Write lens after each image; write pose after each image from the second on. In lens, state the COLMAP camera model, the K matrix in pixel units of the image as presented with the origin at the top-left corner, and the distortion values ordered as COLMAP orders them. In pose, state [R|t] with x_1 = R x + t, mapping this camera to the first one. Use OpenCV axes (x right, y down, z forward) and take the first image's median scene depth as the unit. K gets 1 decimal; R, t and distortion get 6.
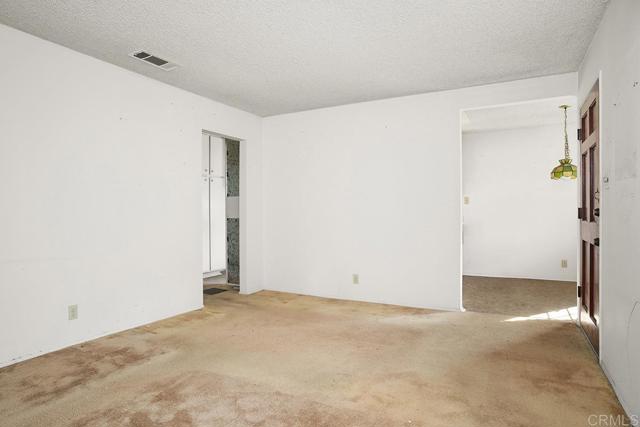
lens RADIAL K [[370.4, 0, 318.6], [0, 370.4, 210.9], [0, 0, 1]] dist [-0.082965, 0.059010]
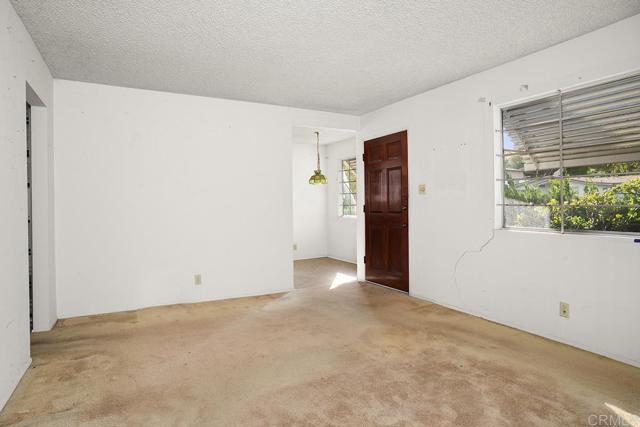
lens RADIAL K [[370.4, 0, 318.6], [0, 370.4, 210.9], [0, 0, 1]] dist [-0.082965, 0.059010]
pose [[0.540374, -0.005863, 0.841405, -0.619419], [0.001933, 0.999982, 0.005727, 0.004976], [-0.841423, -0.001469, 0.540375, 0.280136]]
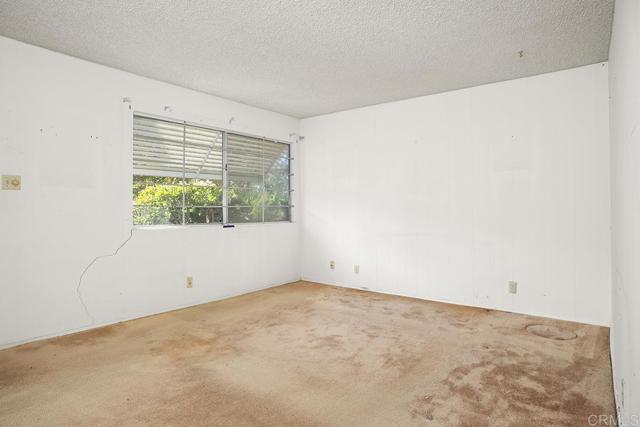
lens RADIAL K [[370.4, 0, 318.6], [0, 370.4, 210.9], [0, 0, 1]] dist [-0.082965, 0.059010]
pose [[-0.989995, -0.012033, 0.140585, -0.223664], [-0.008792, 0.999682, 0.023654, -0.020727], [-0.140825, 0.022181, -0.989786, 1.268273]]
